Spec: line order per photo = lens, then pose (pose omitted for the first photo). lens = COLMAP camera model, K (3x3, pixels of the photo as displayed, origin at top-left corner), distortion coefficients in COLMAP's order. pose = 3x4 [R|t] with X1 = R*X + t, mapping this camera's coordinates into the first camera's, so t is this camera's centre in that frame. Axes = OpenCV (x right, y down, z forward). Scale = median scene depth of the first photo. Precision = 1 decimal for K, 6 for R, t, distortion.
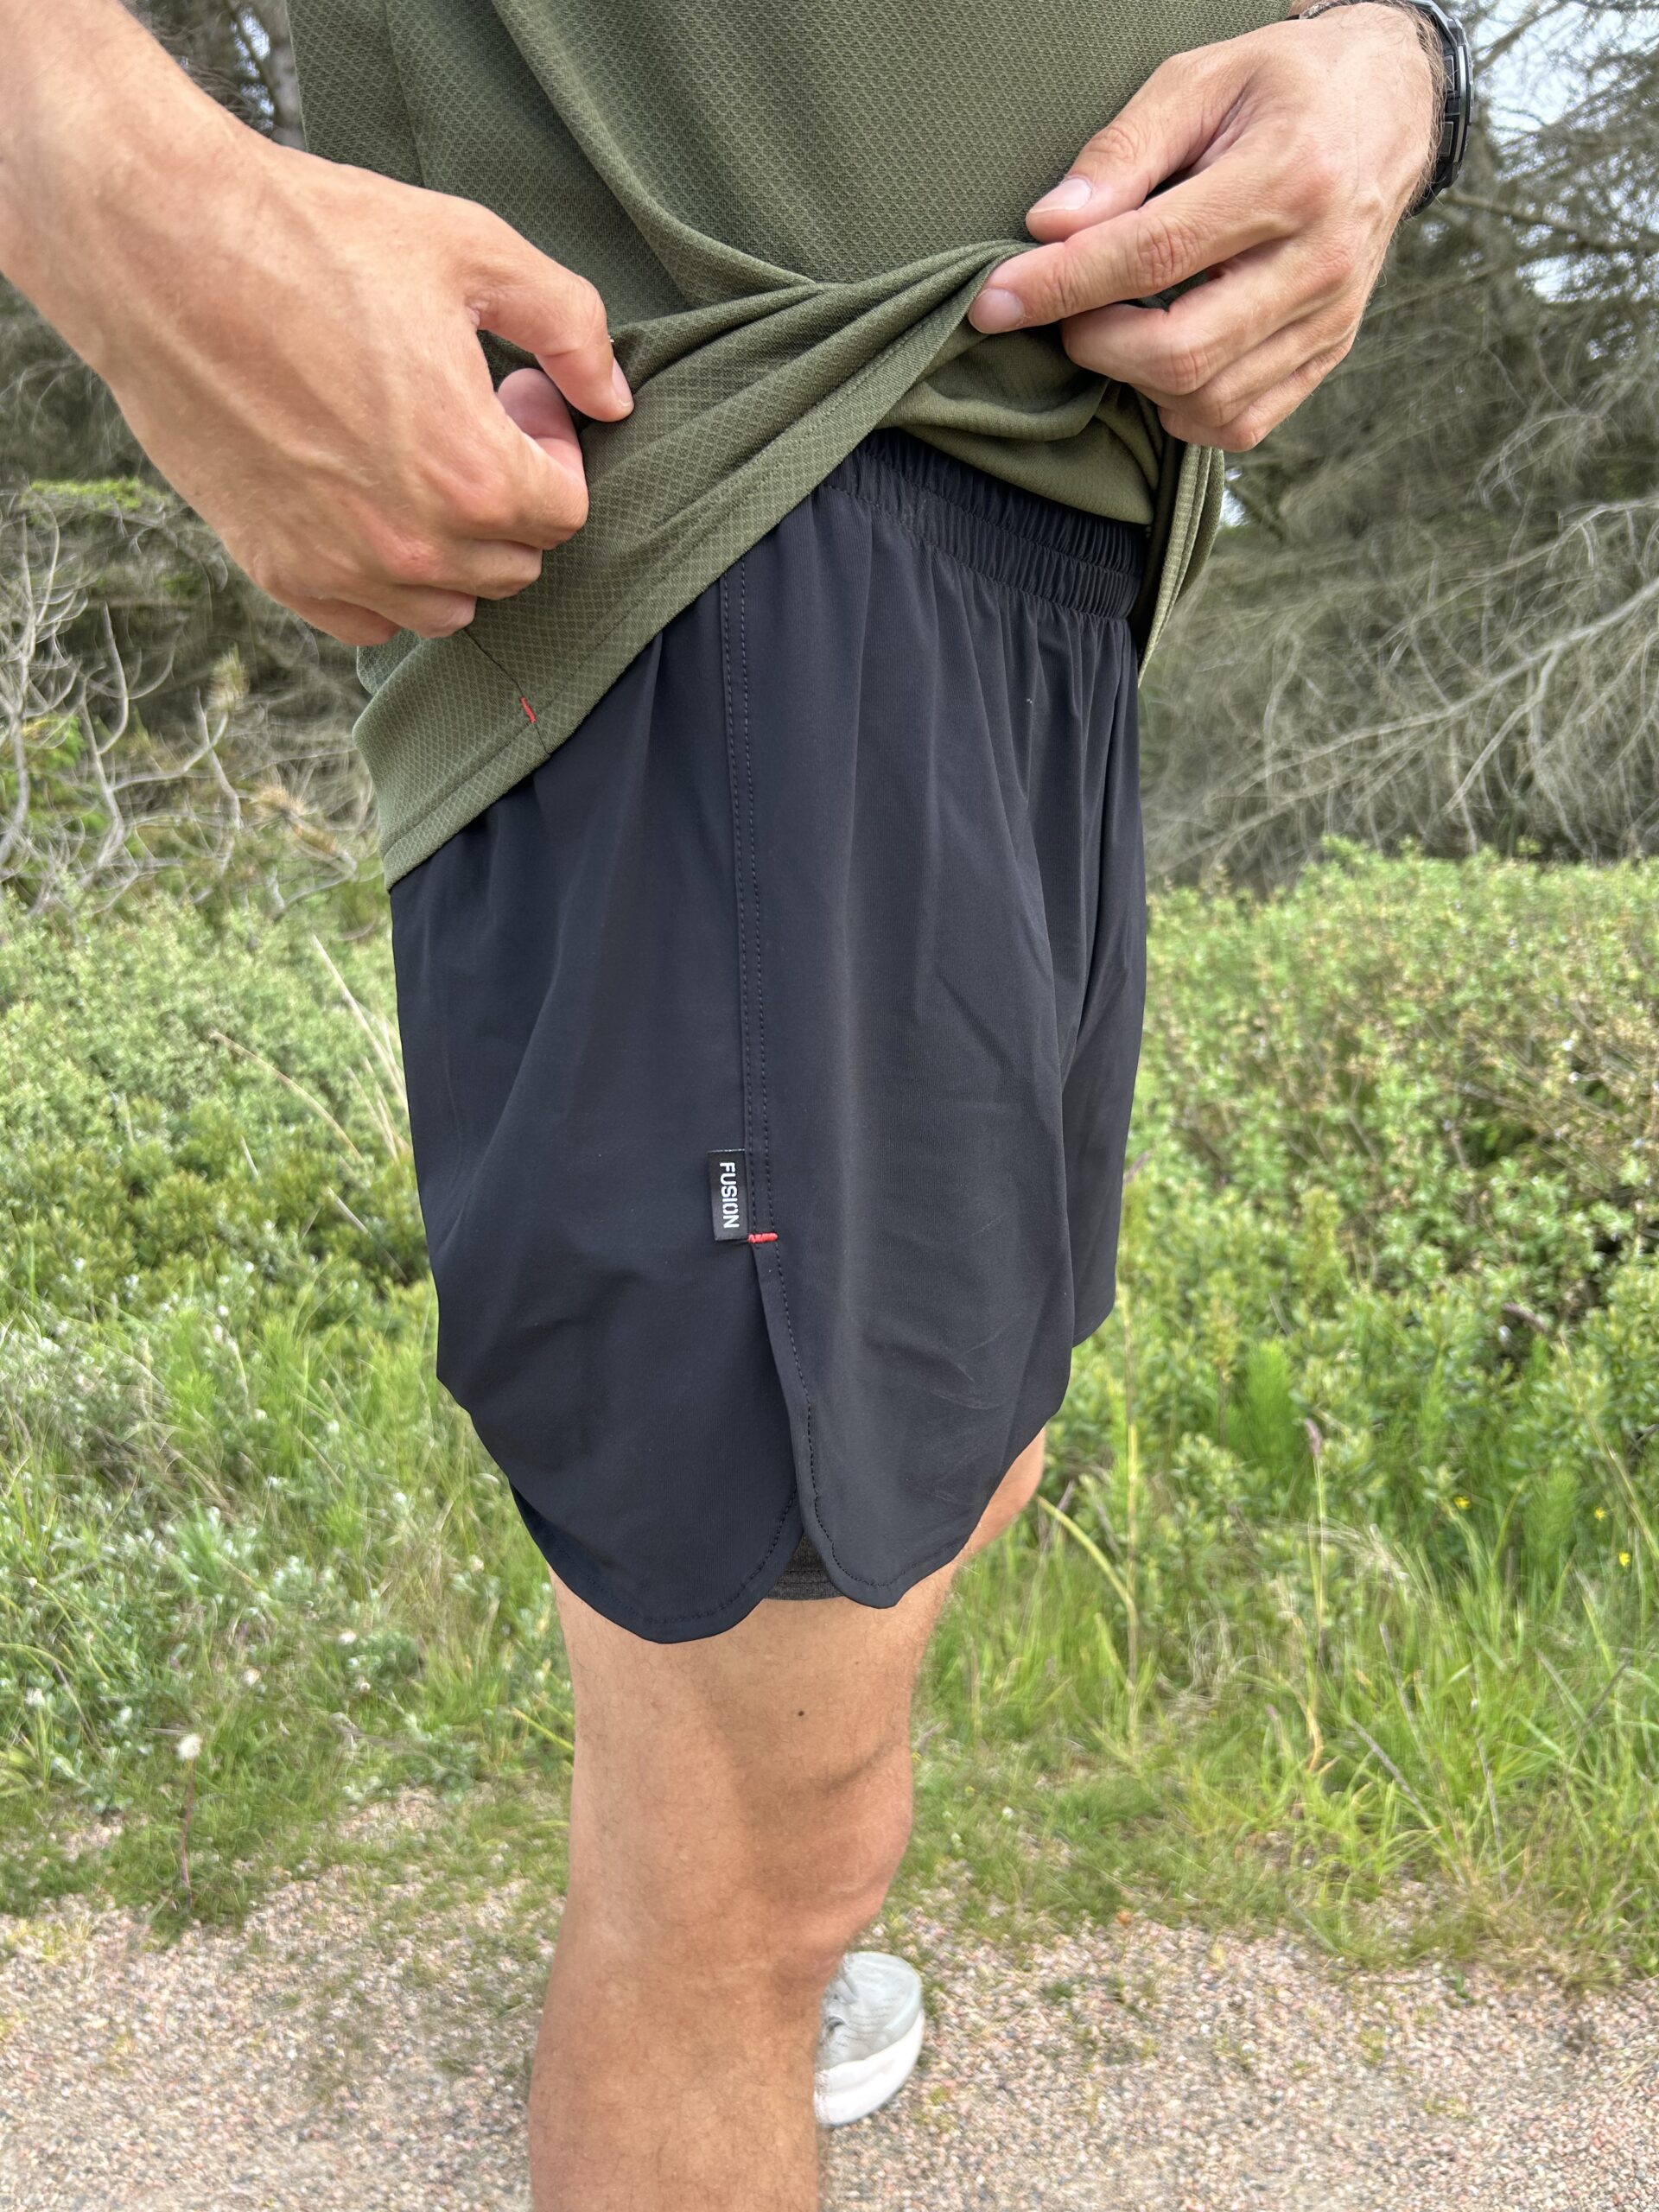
lens RADIAL K [[1670.4, 0, 829.5], [0, 1670.4, 1106.0], [0, 0, 1]] dist [-0.000910, -0.007956]
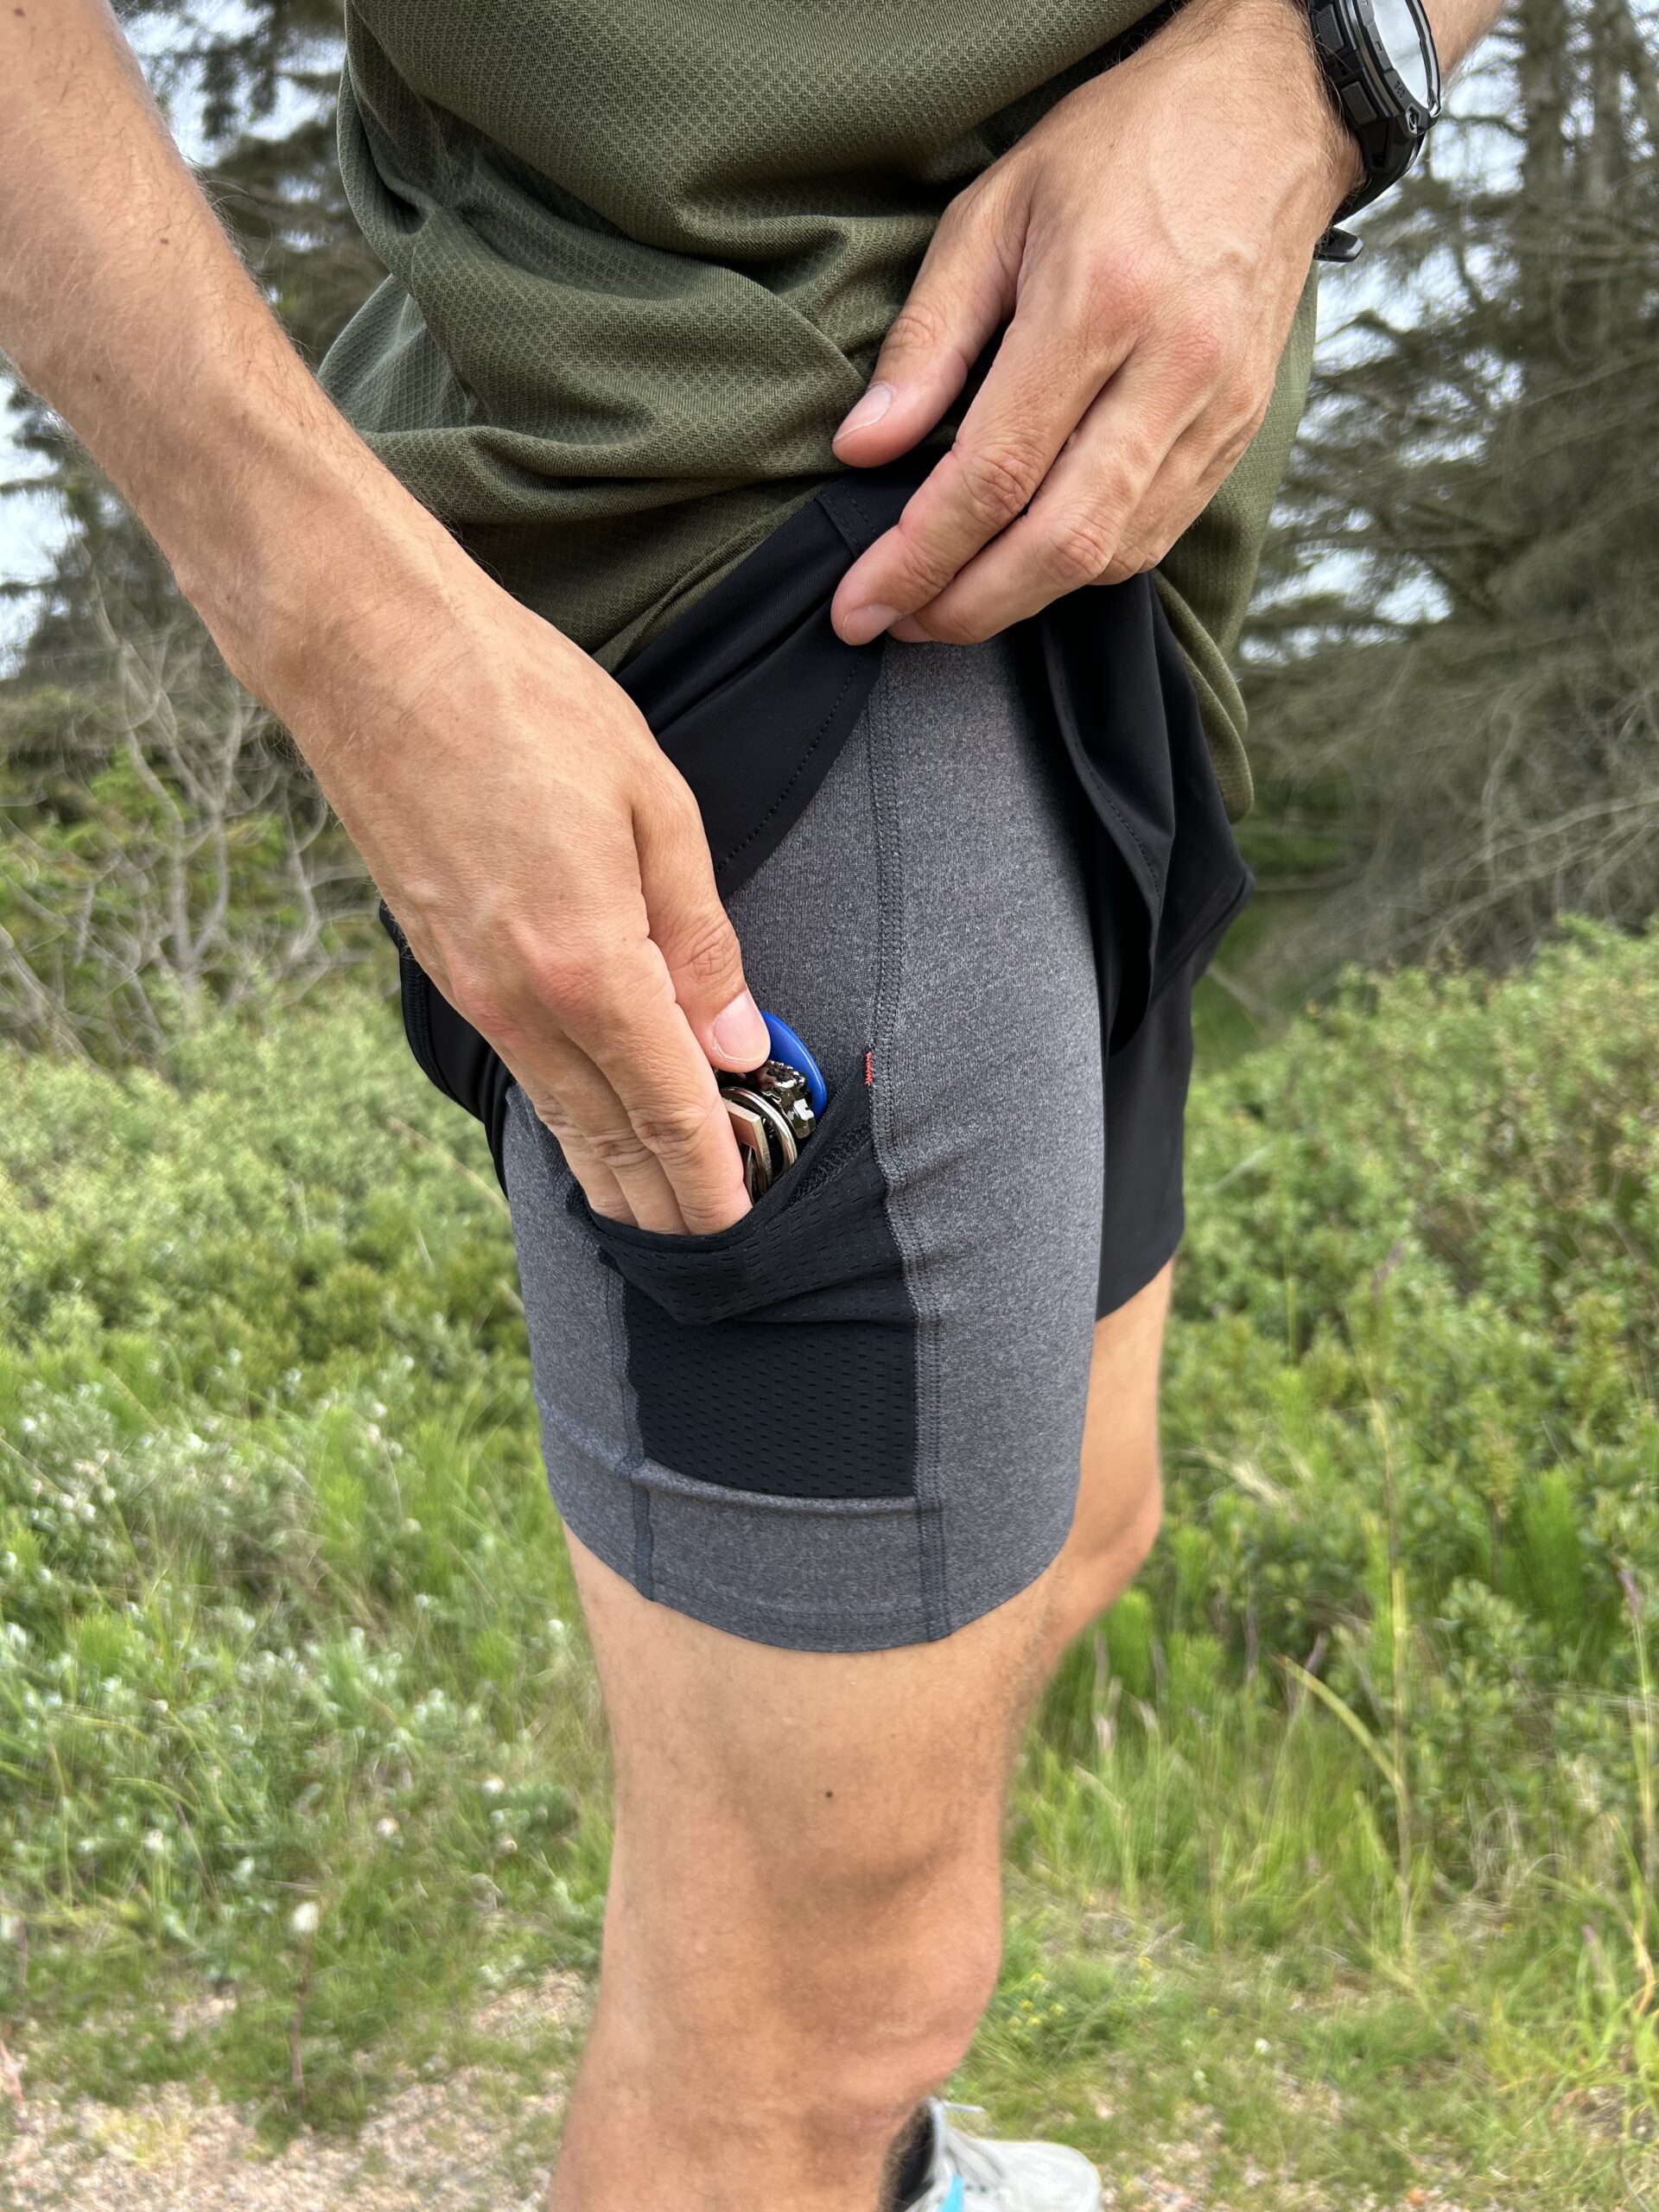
lens RADIAL K [[1669.4, 0, 836.4], [0, 1669.4, 1110.5], [0, 0, 1]] dist [0.021360, -0.053879]
pose [[0.994410, 0.001664, -0.105575, -0.012023], [-0.007791, 0.998306, -0.057654, 0.008142], [0.105300, 0.058154, 0.992739, 0.099073]]
